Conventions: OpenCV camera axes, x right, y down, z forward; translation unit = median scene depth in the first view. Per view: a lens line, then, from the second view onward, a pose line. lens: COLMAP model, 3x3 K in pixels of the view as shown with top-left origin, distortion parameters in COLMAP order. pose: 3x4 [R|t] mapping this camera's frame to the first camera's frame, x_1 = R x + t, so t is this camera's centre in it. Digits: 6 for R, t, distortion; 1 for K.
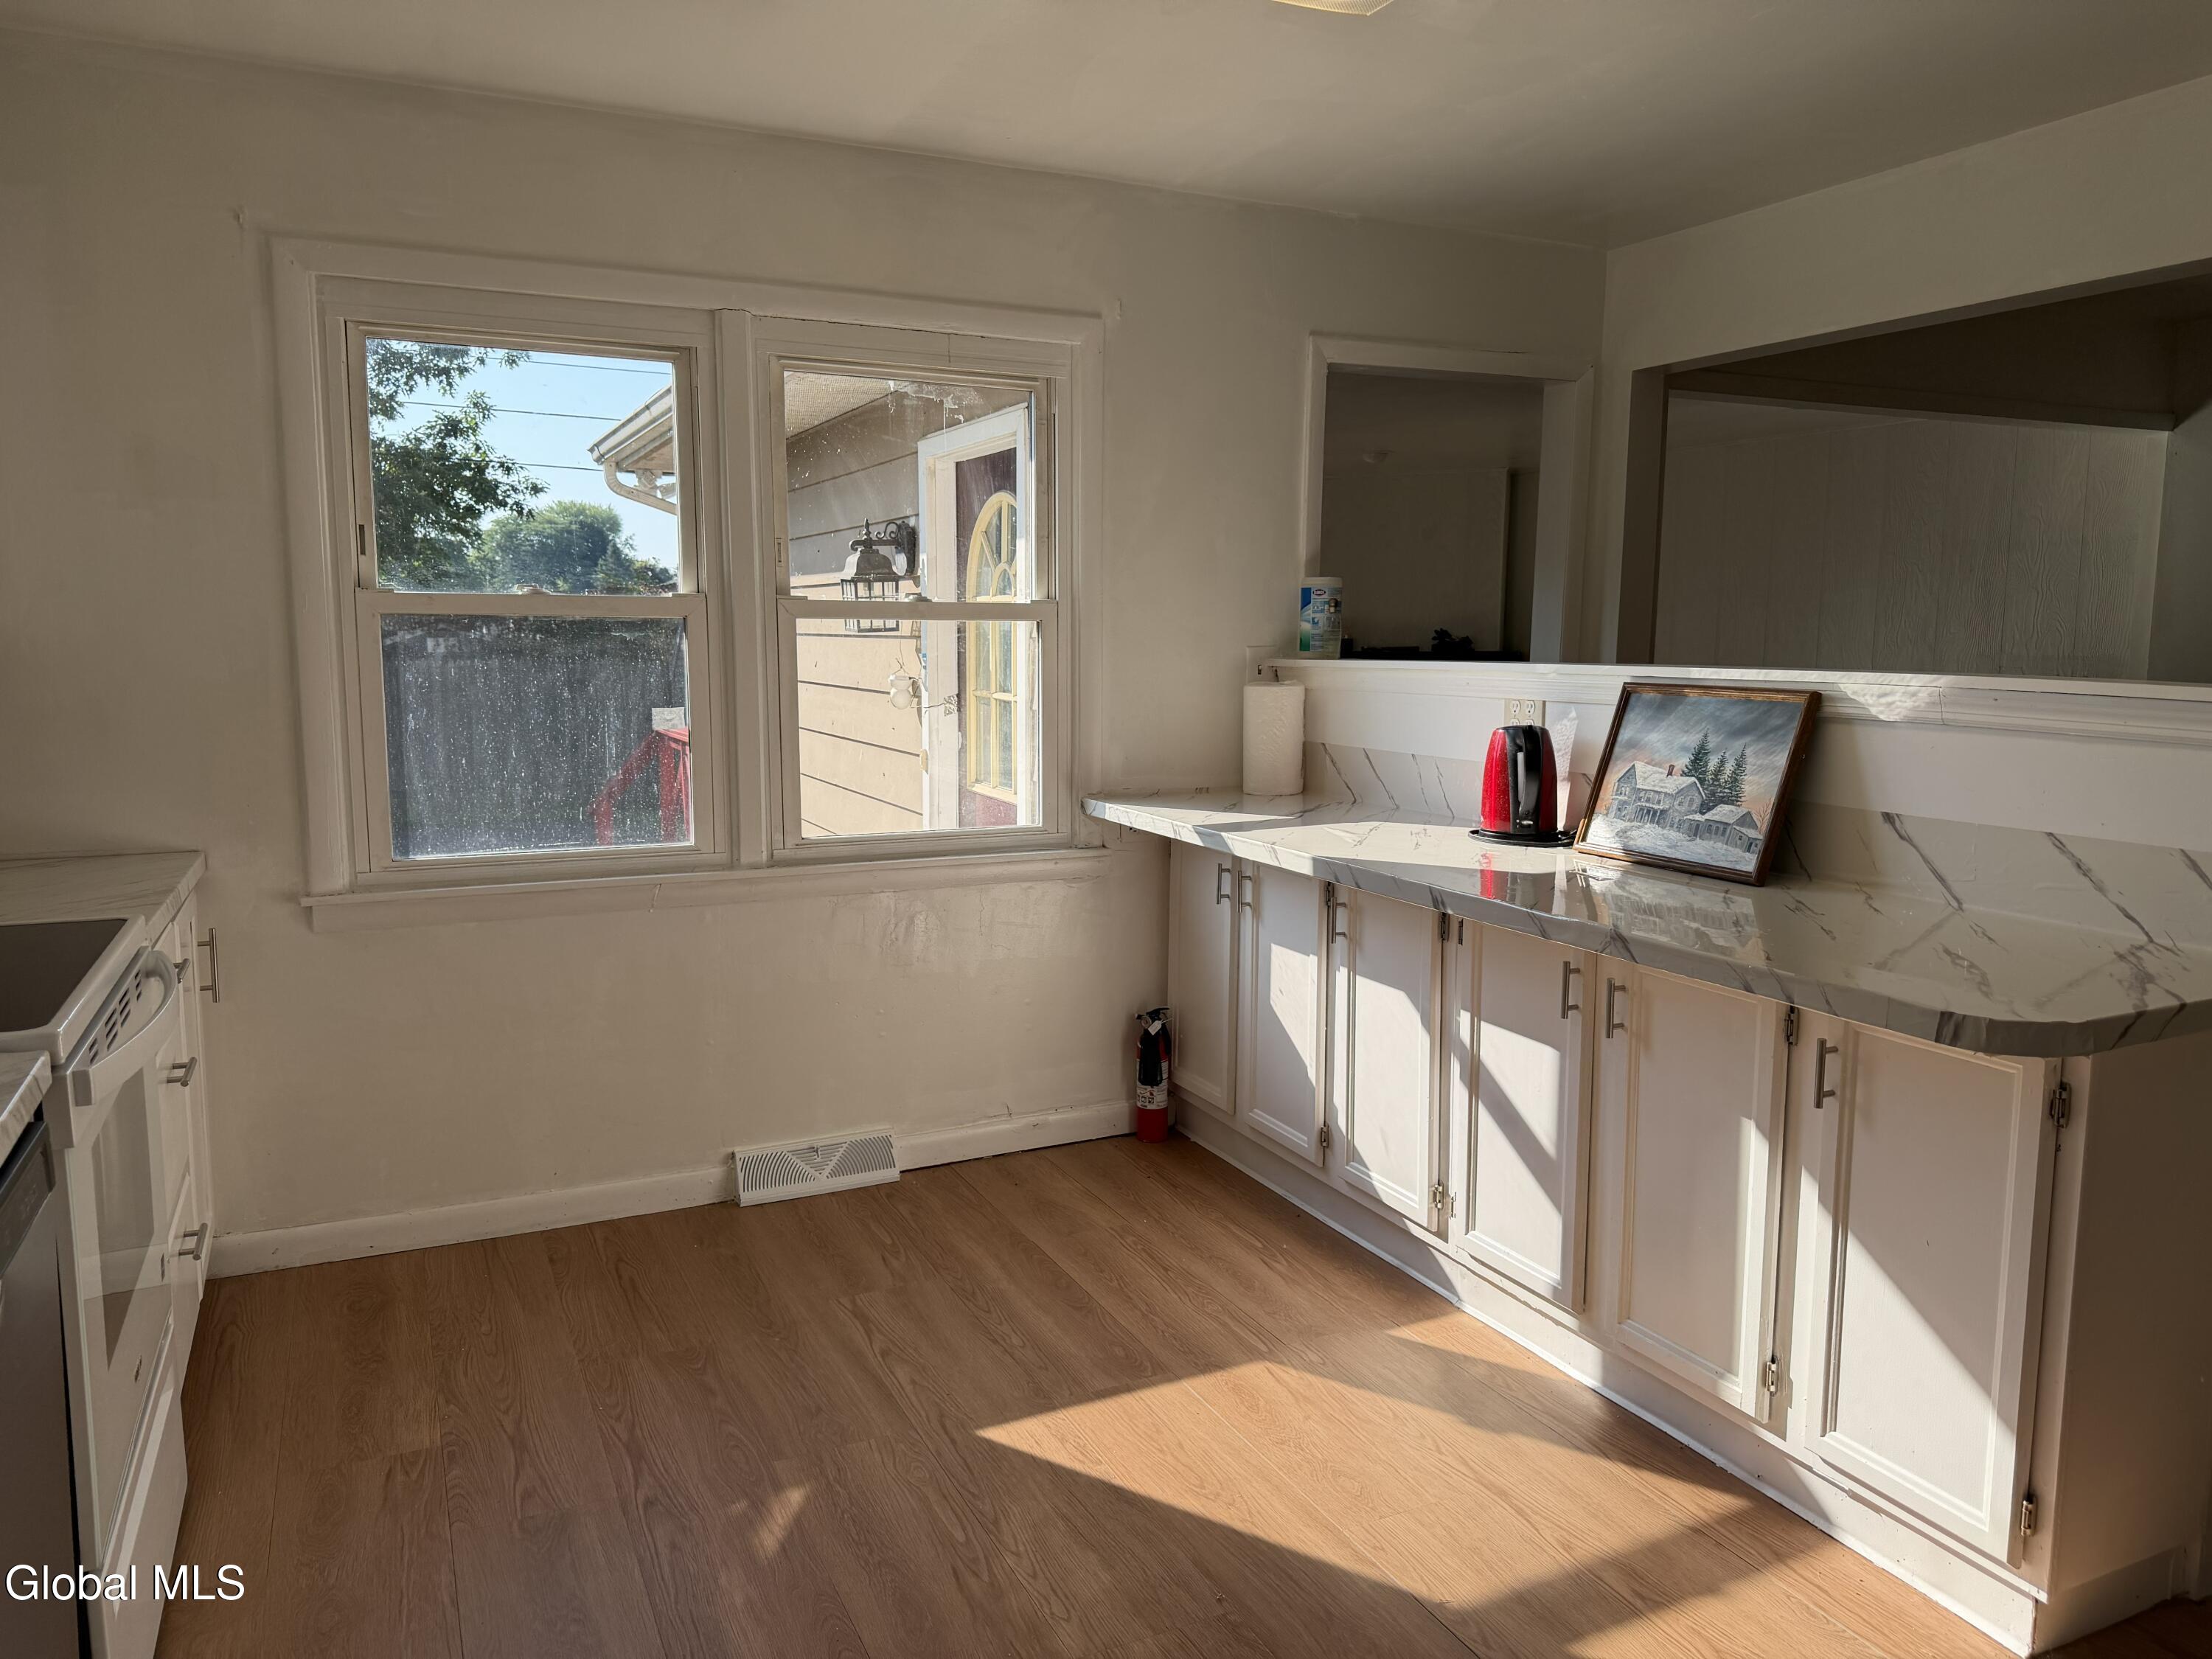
lens RADIAL K [[1567.2, 0, 1108.0], [0, 1567.2, 819.5], [0, 0, 1]] dist [0.026054, -0.013456]
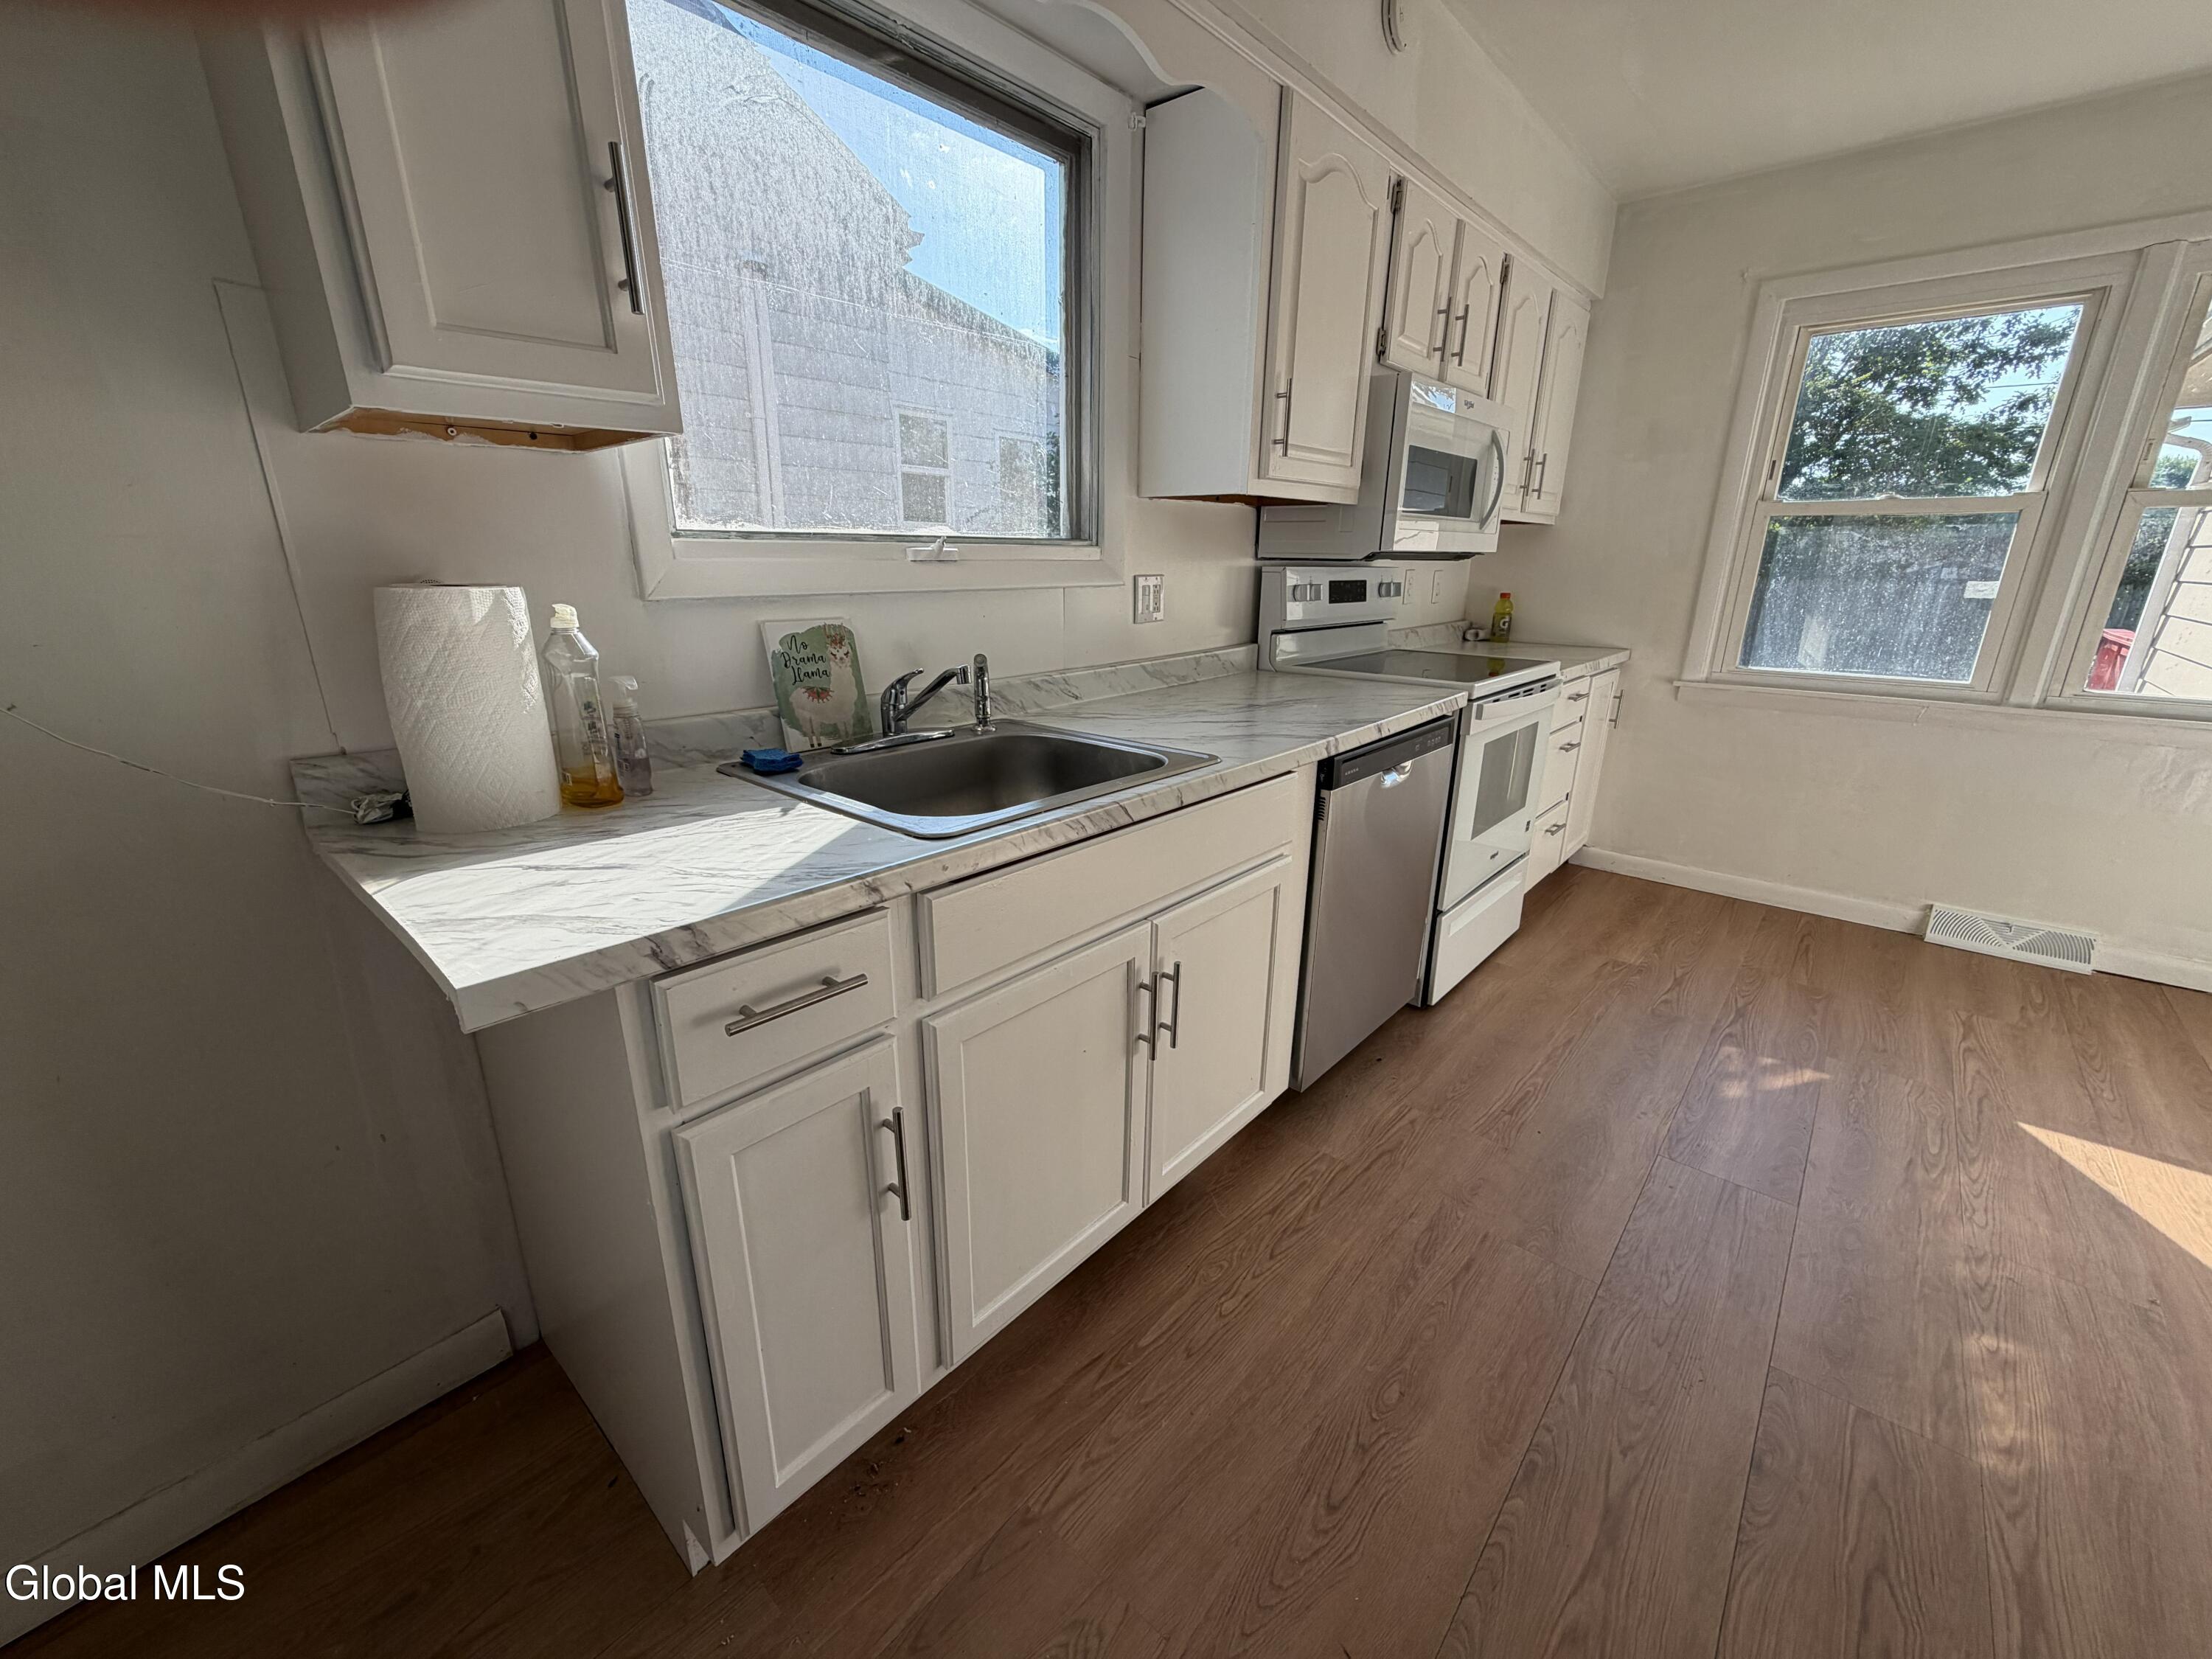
lens RADIAL K [[880.4, 0, 1091.9], [0, 880.4, 835.0], [0, 0, 1]] dist [-0.008987, 0.000479]
pose [[0.391812, 0.273255, -0.878530, 0.152019], [-0.112314, 0.961941, 0.249108, 0.041040], [0.913164, 0.001068, 0.407591, -0.024766]]
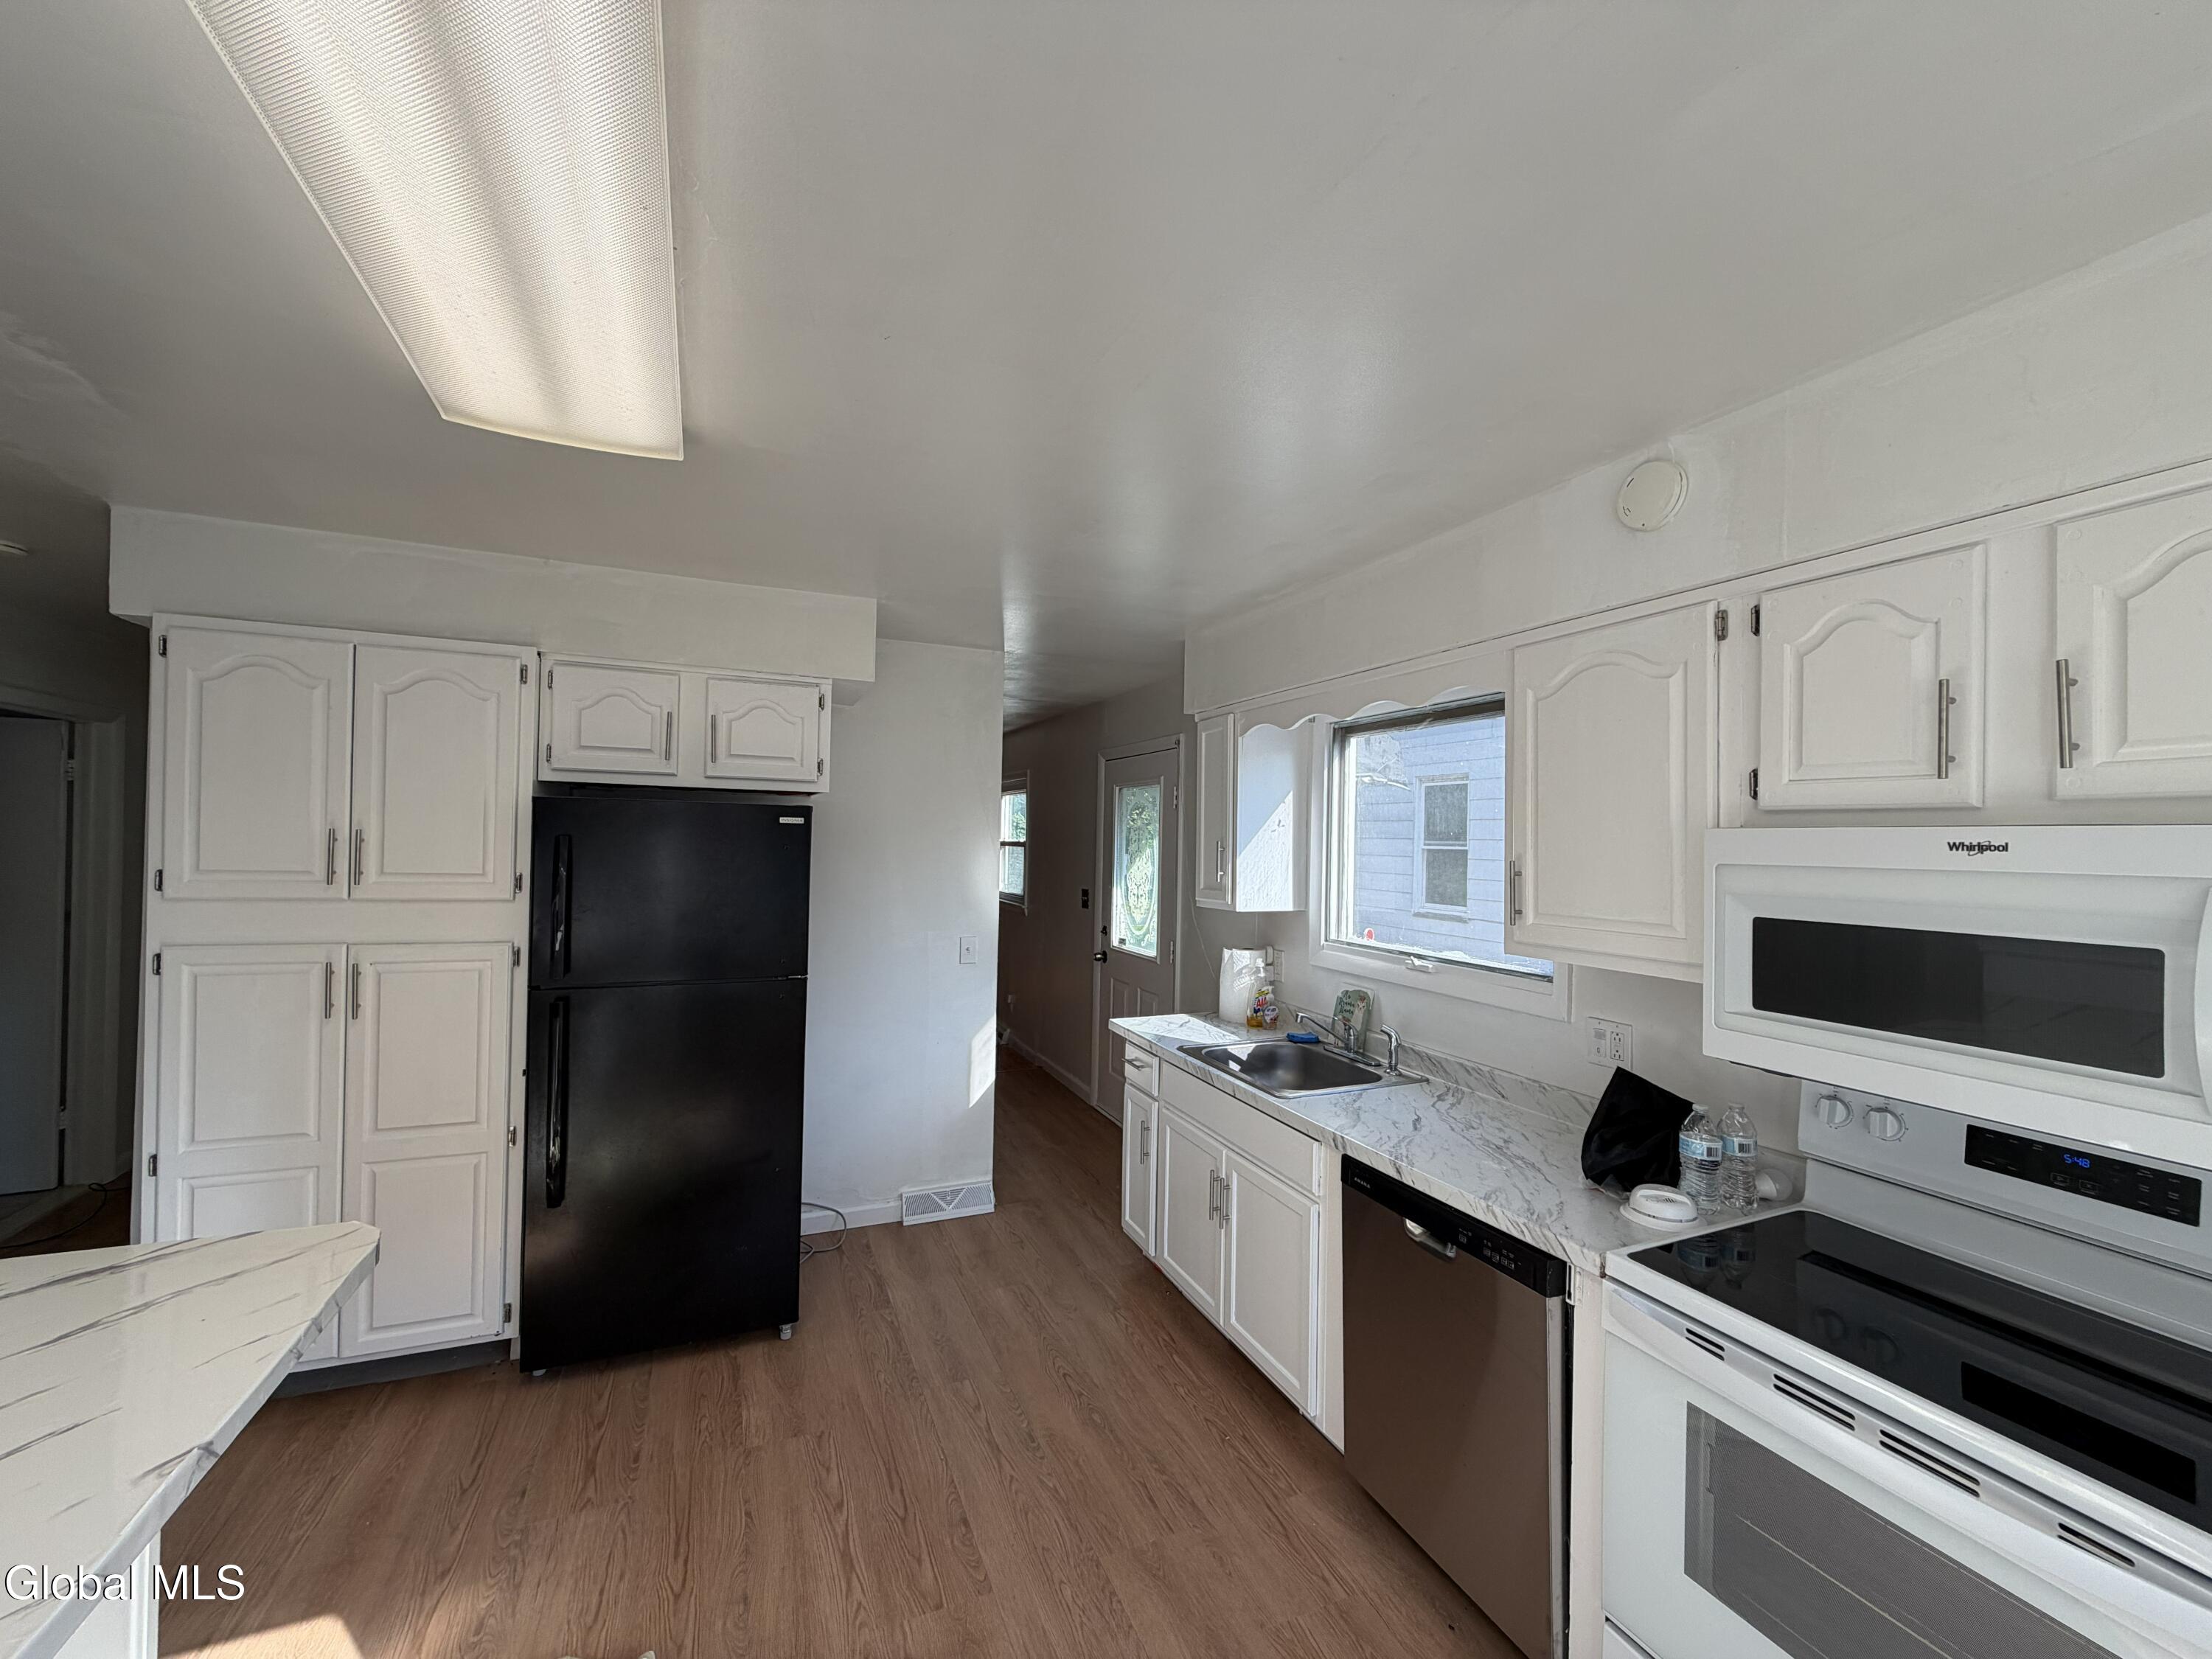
lens RADIAL K [[880.4, 0, 1100.7], [0, 880.4, 823.3], [0, 0, 1]] dist [-0.008987, 0.000479]
pose [[-0.999222, -0.019209, 0.034443, -0.080408], [-0.015366, 0.993973, 0.108541, -0.187950], [-0.036321, 0.107927, -0.993495, 0.880814]]
